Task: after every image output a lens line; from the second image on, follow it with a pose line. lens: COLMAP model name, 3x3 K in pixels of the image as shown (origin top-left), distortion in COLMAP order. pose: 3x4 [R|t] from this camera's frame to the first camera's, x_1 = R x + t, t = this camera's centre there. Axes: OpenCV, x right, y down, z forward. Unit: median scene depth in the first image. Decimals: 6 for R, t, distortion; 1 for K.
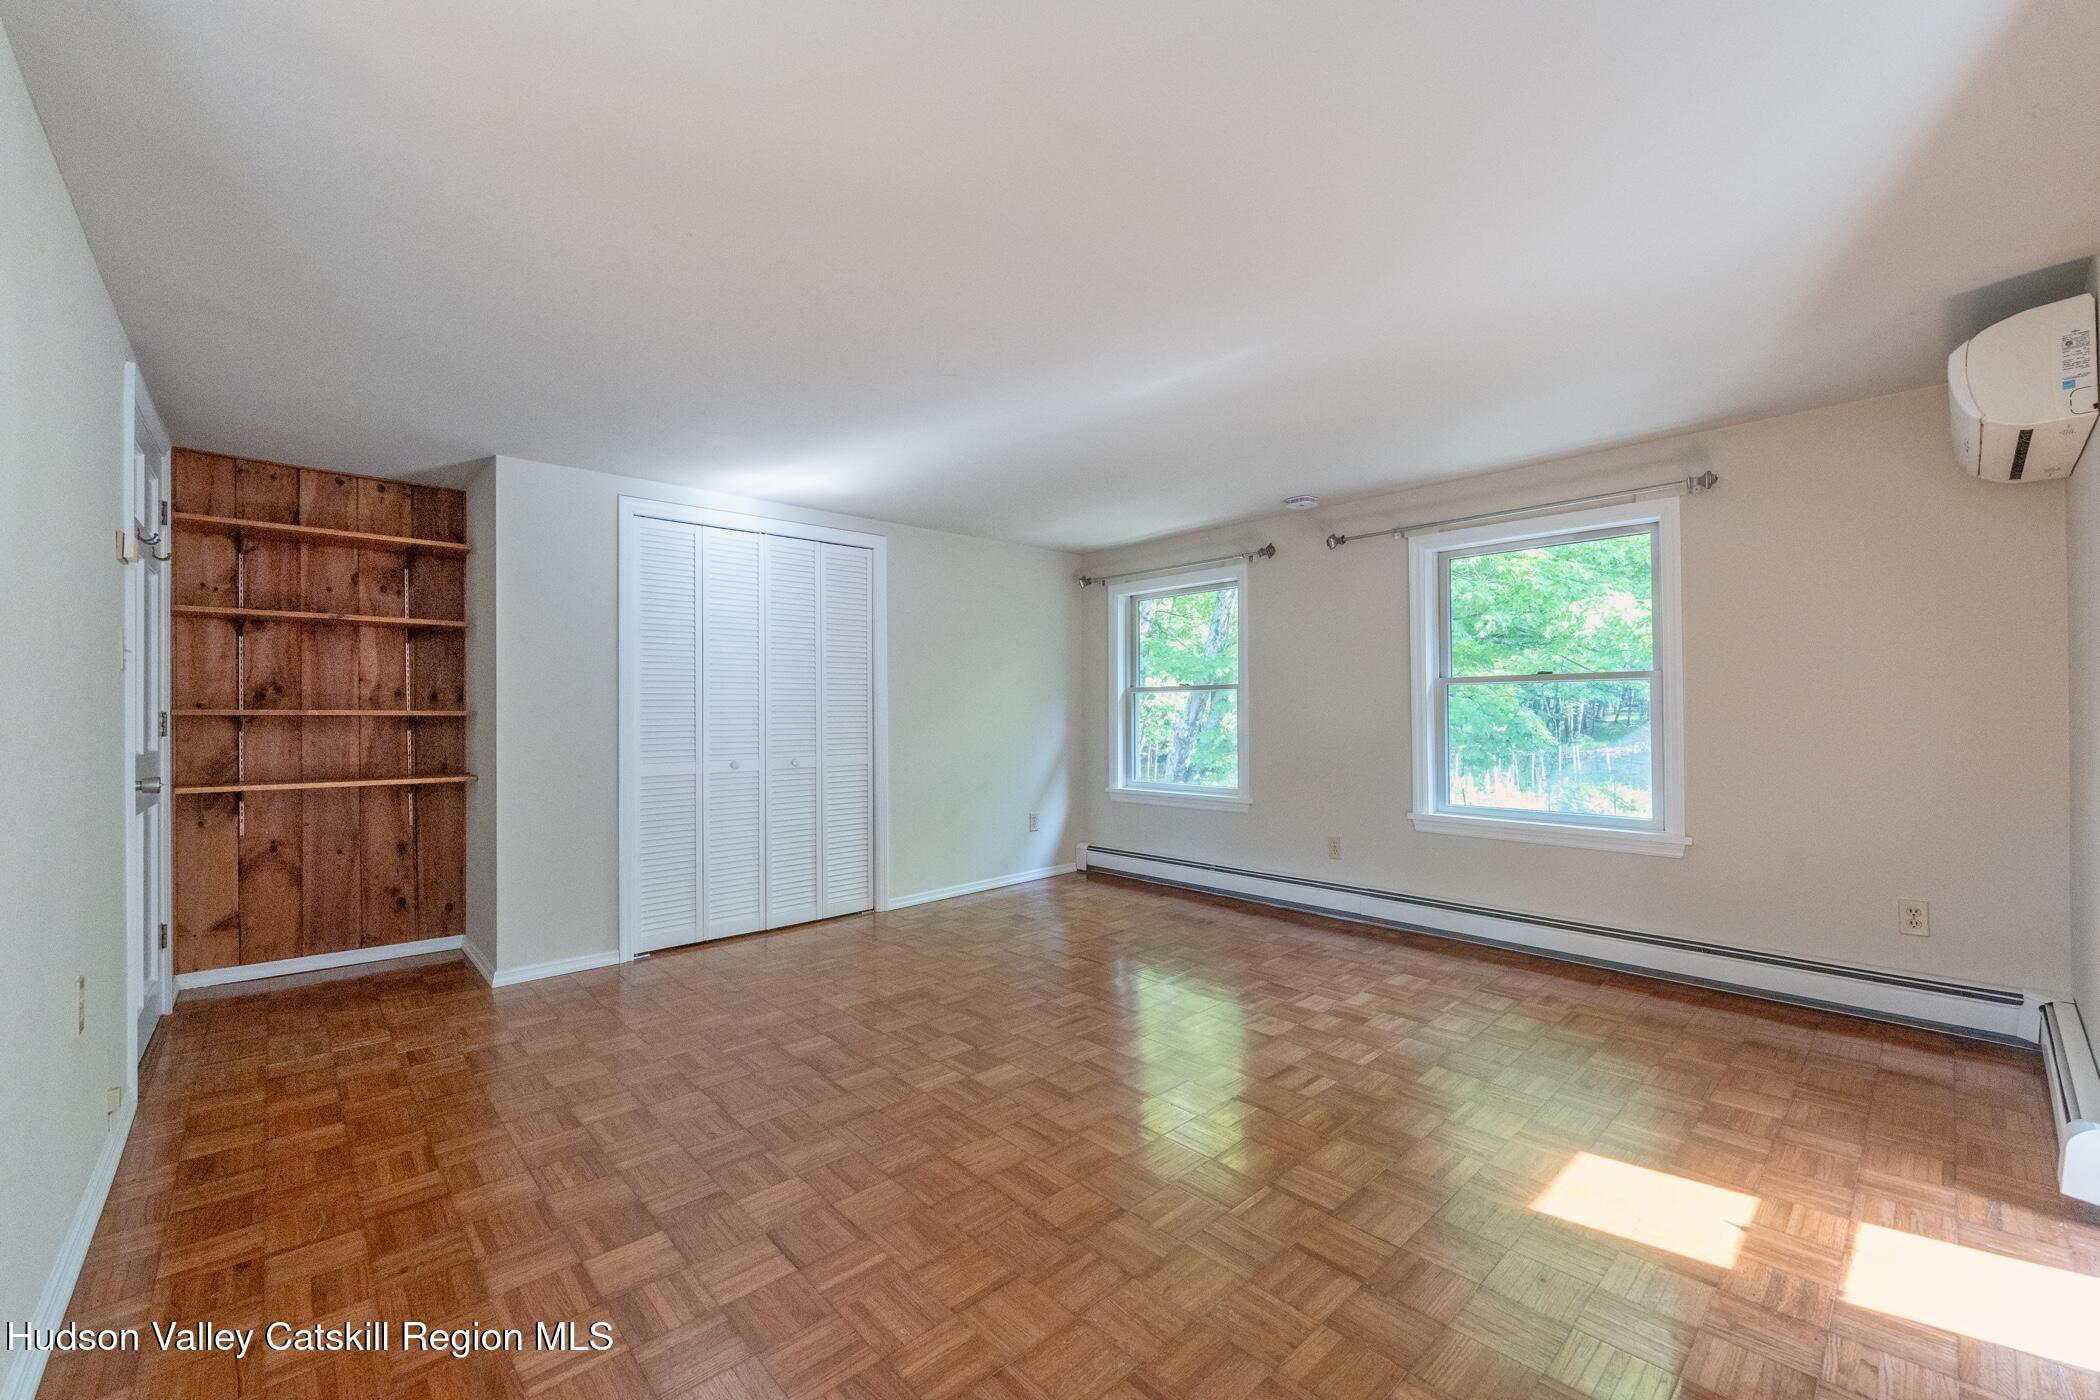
lens RADIAL K [[852.8, 0, 1052.9], [0, 852.8, 701.5], [0, 0, 1]] dist [-0.001288, 0.000067]
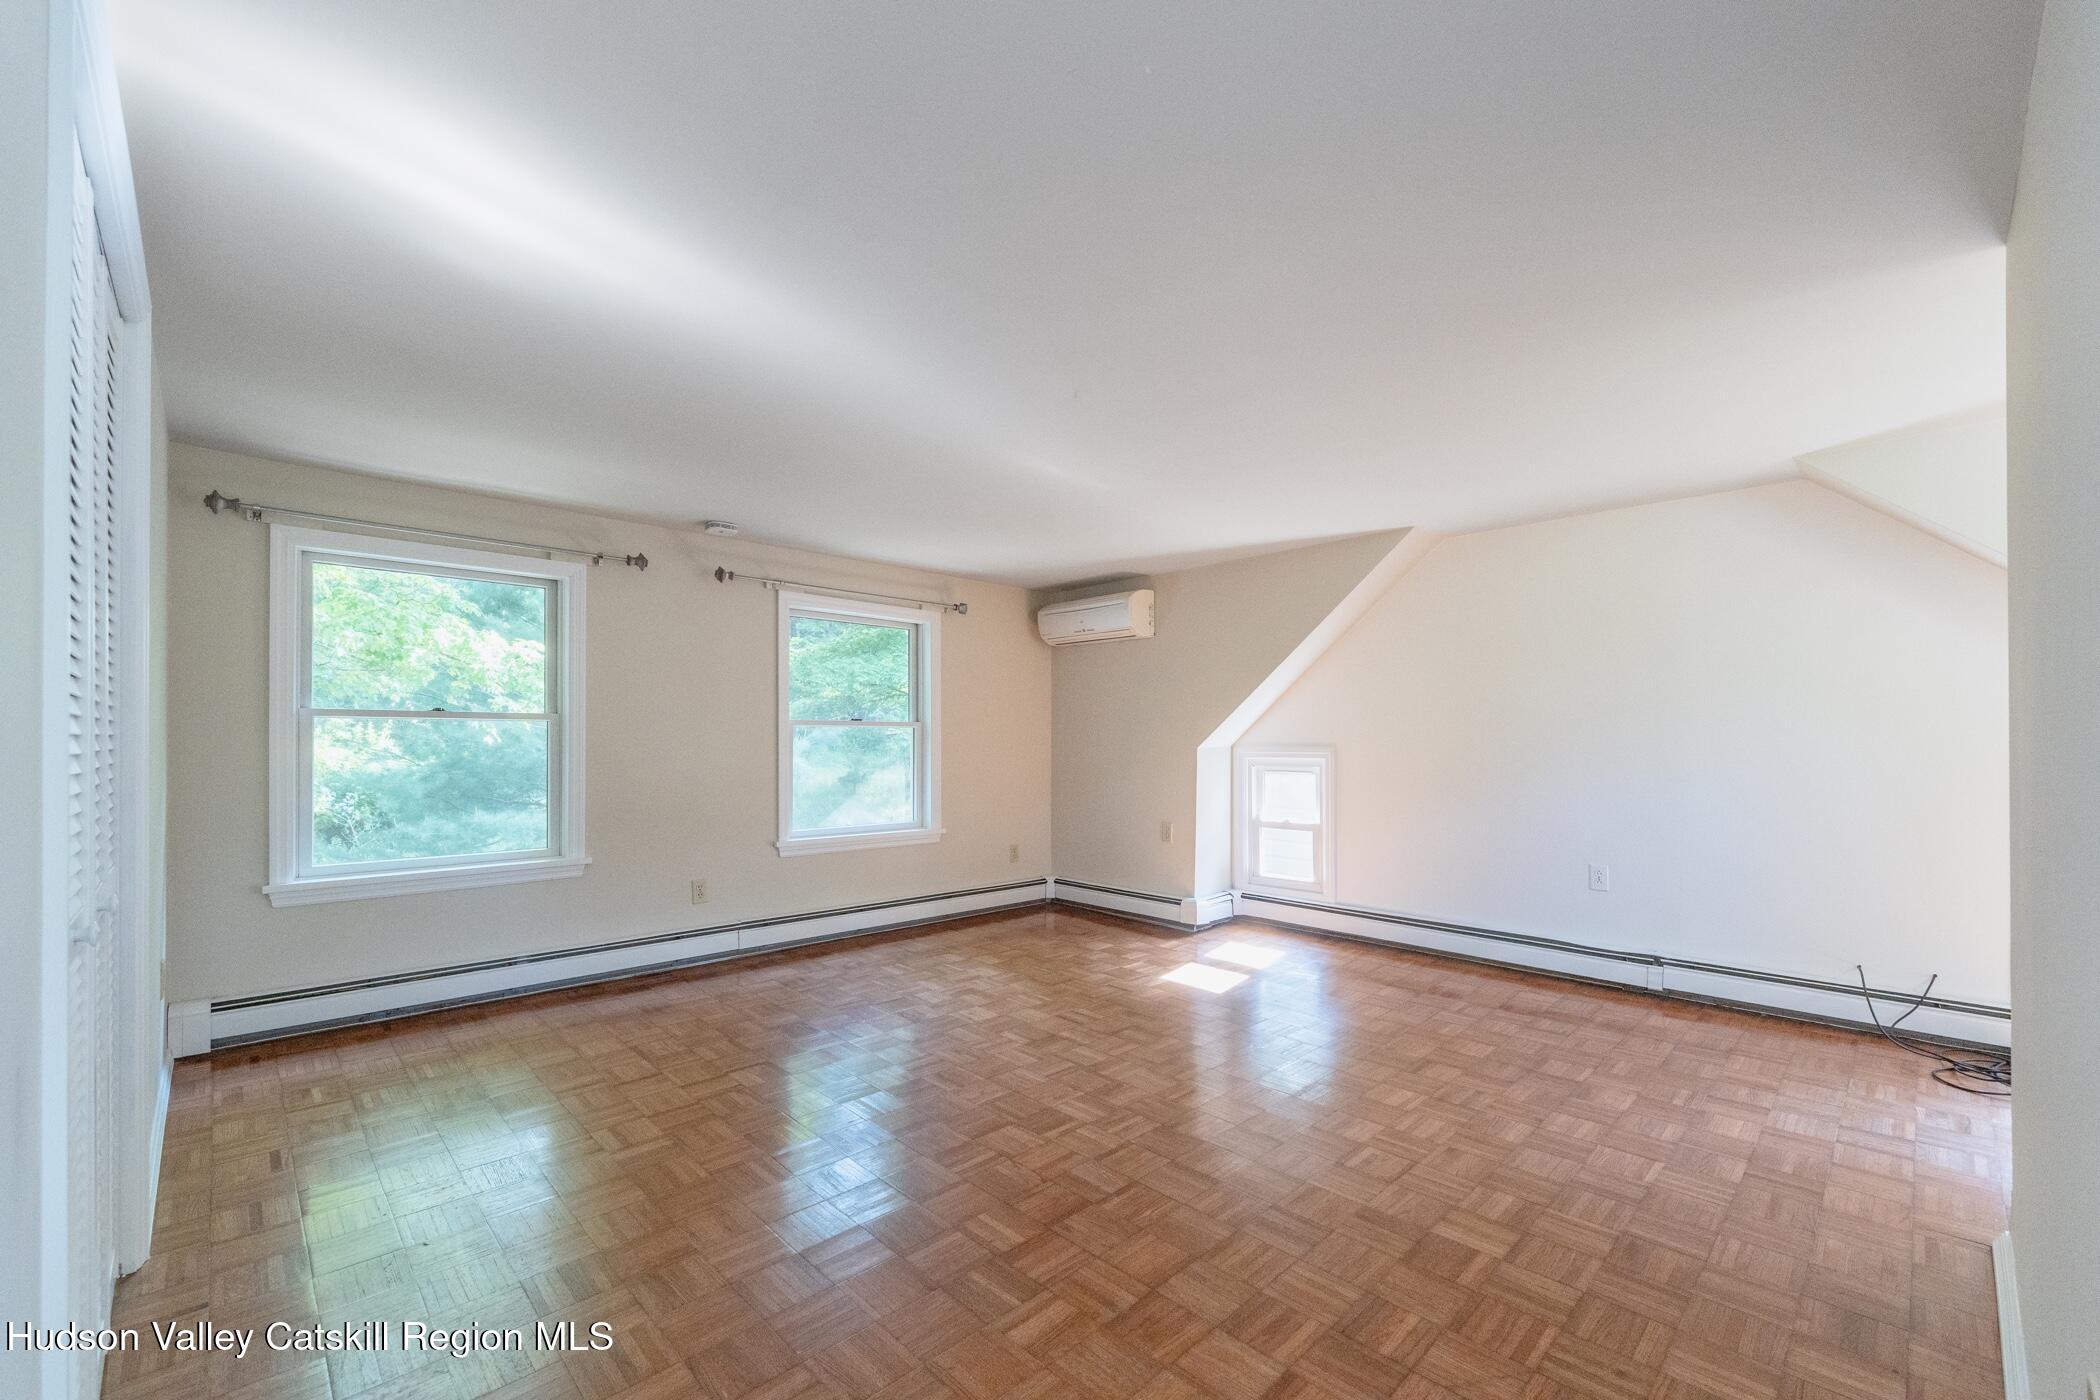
lens RADIAL K [[852.8, 0, 1054.8], [0, 852.8, 747.3], [0, 0, 1]] dist [-0.001288, 0.000067]
pose [[-0.032965, 0.000982, 0.999456, -0.882281], [-0.013141, 0.999913, -0.001416, 0.007080], [-0.999370, -0.013181, -0.032949, 0.878286]]
